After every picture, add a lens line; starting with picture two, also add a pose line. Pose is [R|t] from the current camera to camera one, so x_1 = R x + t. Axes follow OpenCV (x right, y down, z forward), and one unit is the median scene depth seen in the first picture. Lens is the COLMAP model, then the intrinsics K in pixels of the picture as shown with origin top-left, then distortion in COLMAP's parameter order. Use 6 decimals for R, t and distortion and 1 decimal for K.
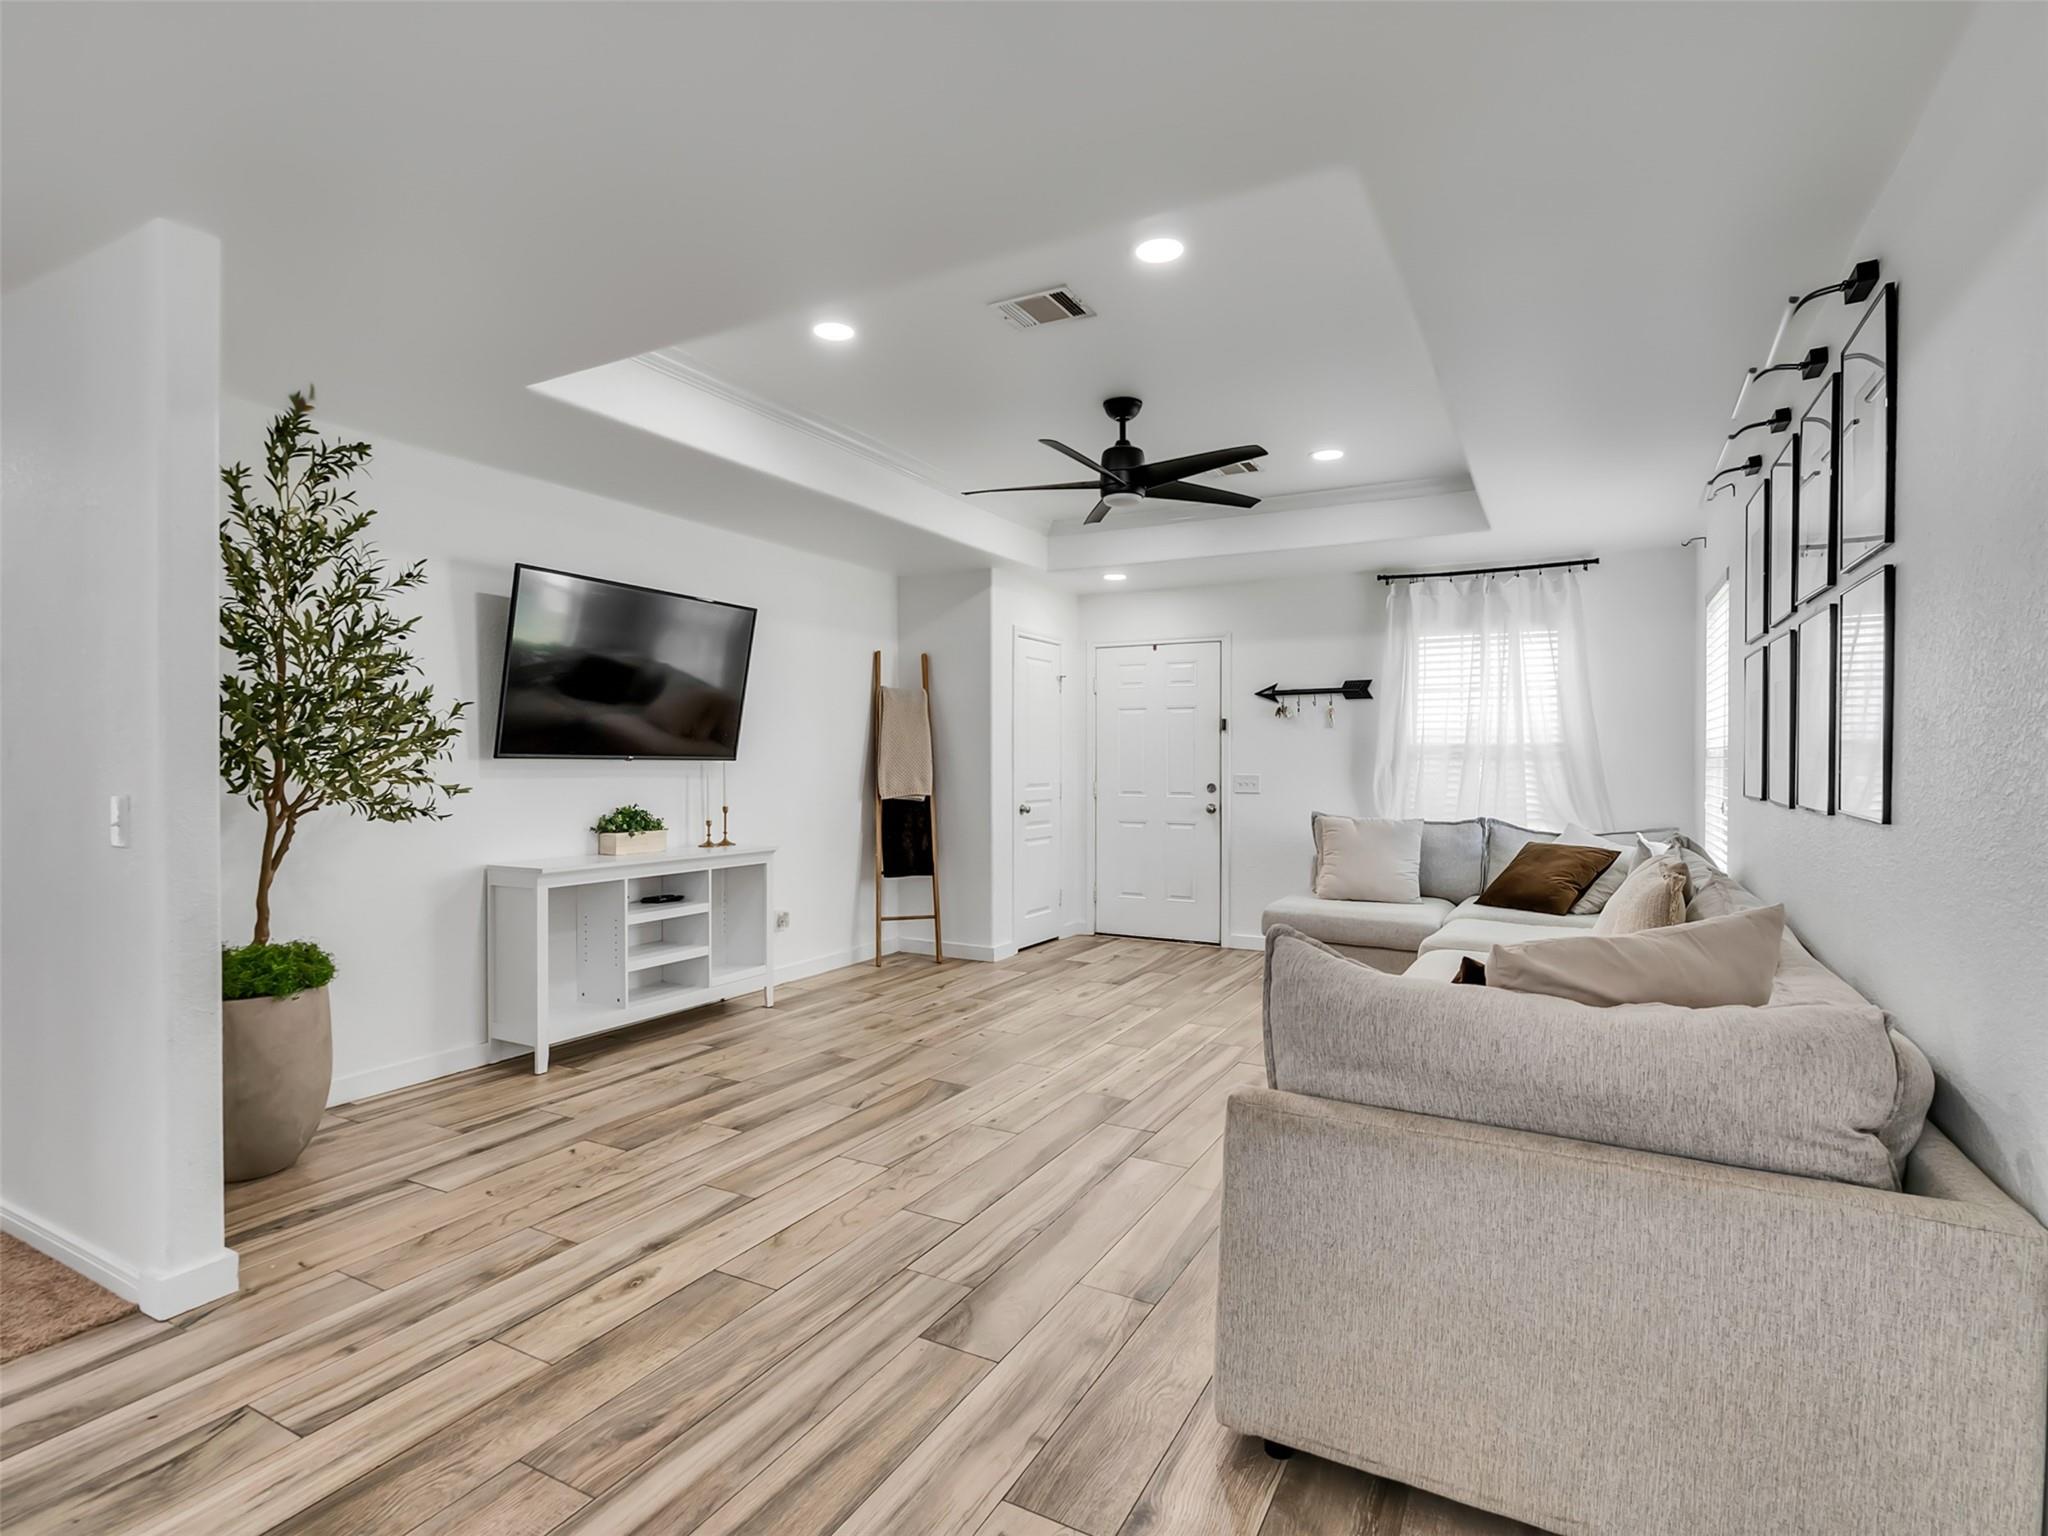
lens RADIAL K [[1045.4, 0, 1008.8], [0, 1045.4, 772.1], [0, 0, 1]] dist [-0.010367, 0.002847]
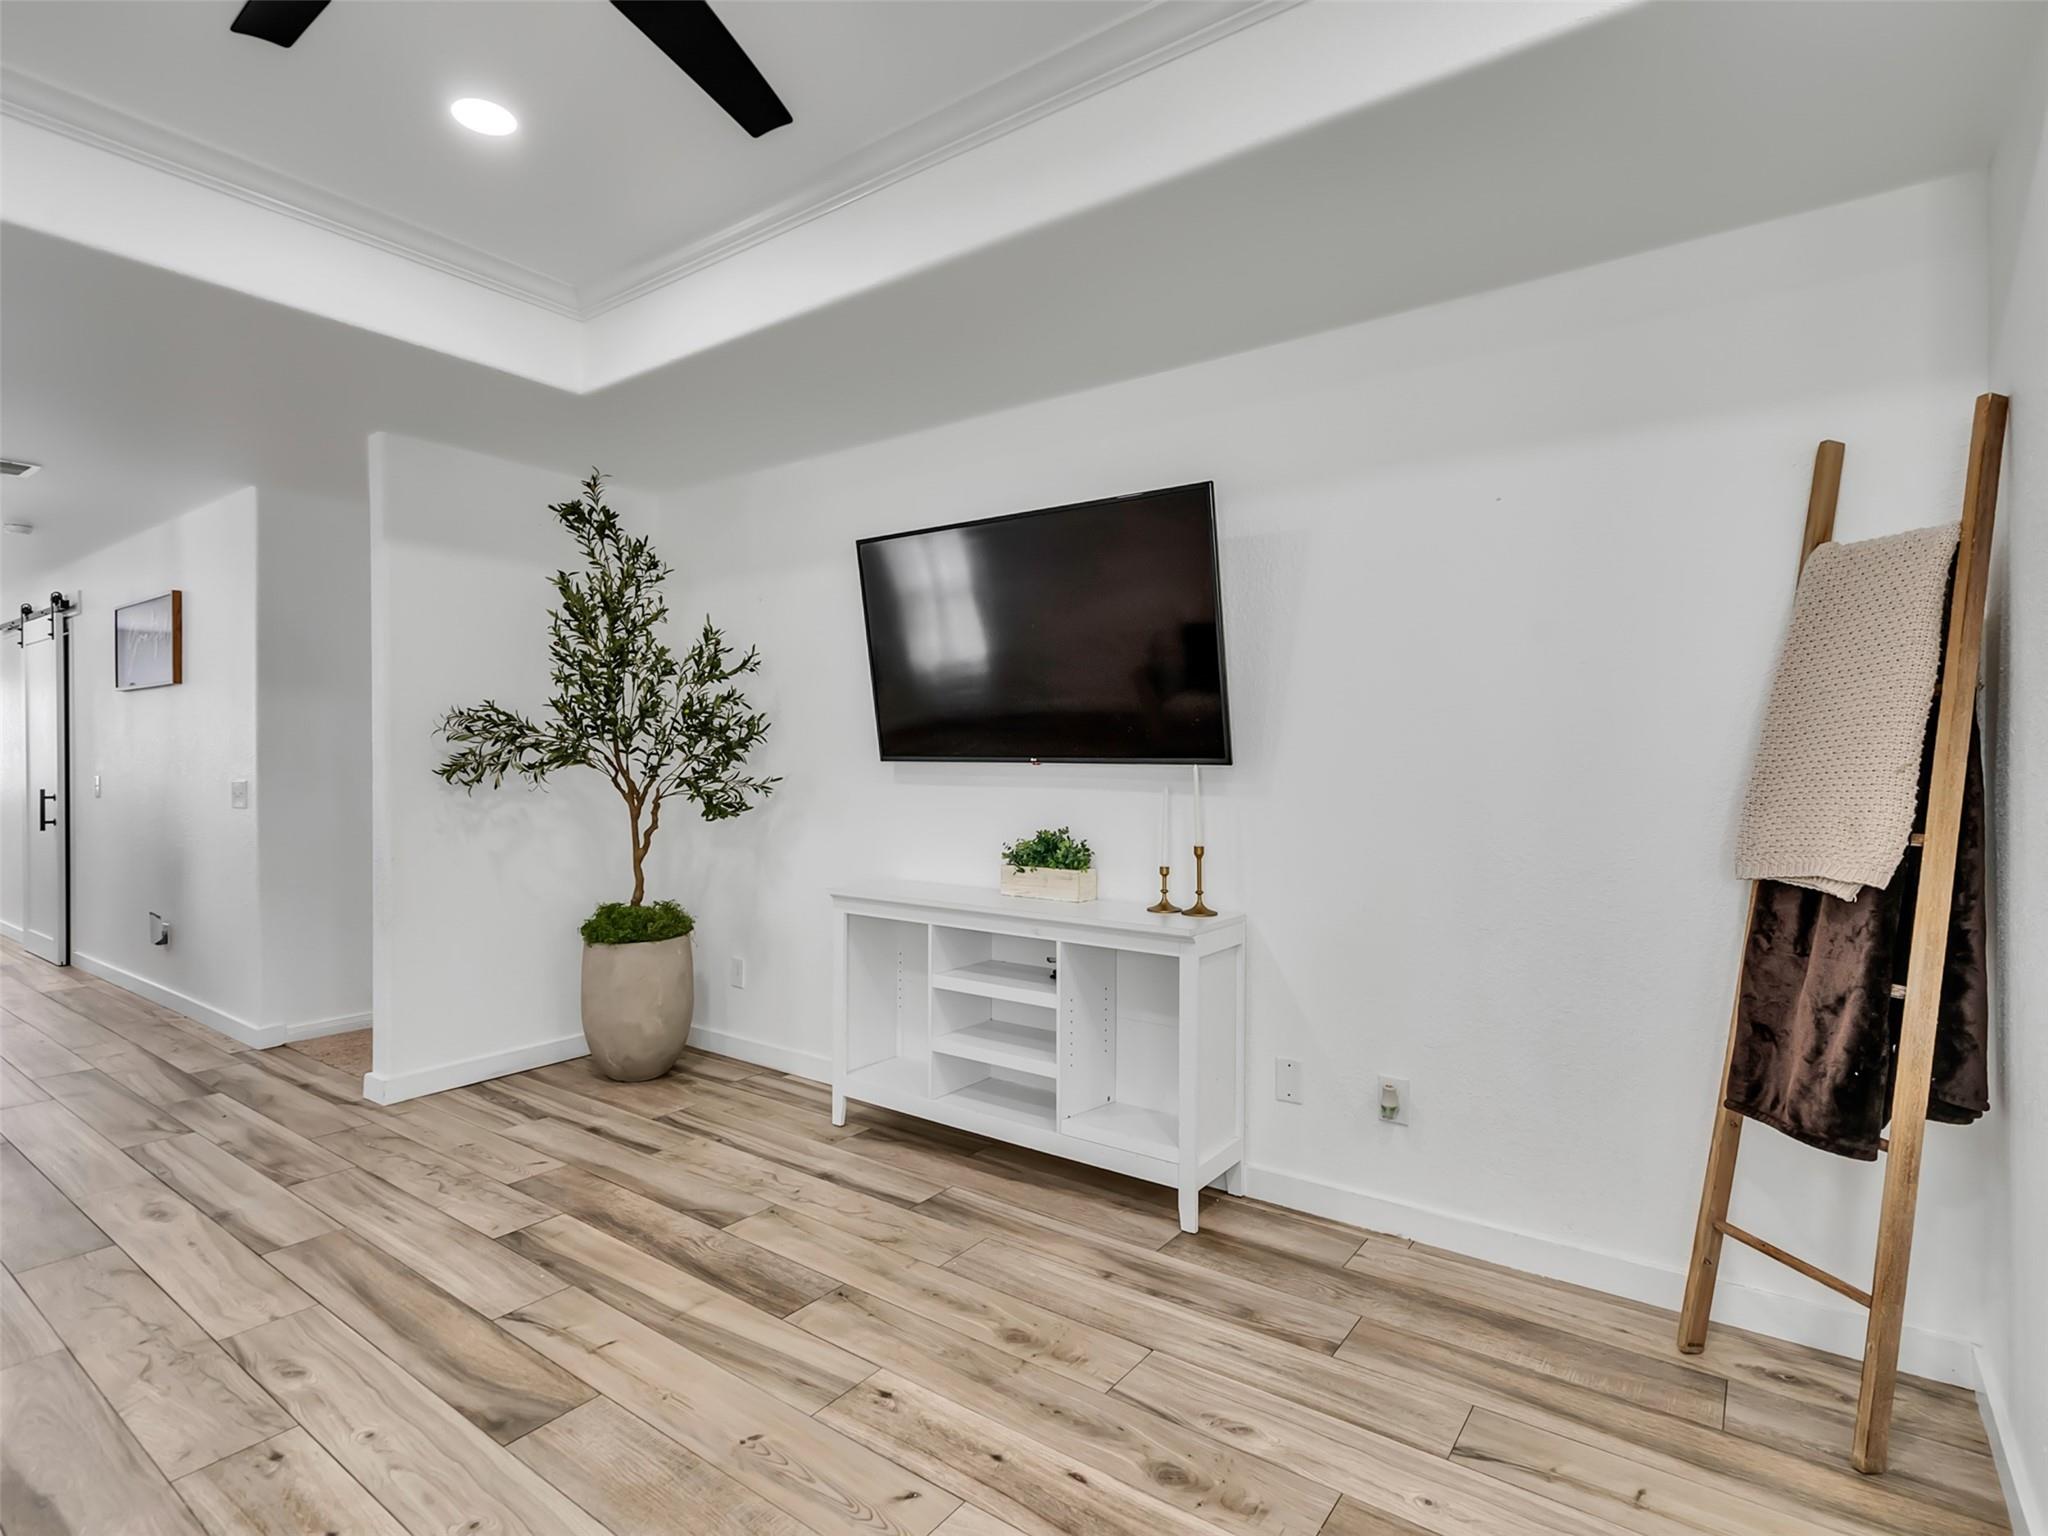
lens RADIAL K [[1045.4, 0, 1008.8], [0, 1045.4, 772.1], [0, 0, 1]] dist [-0.010367, 0.002847]
pose [[-0.136602, 0.007127, -0.990600, 0.394586], [-0.013652, 0.999866, 0.009076, -0.014458], [0.990532, 0.014764, -0.136487, 1.267297]]
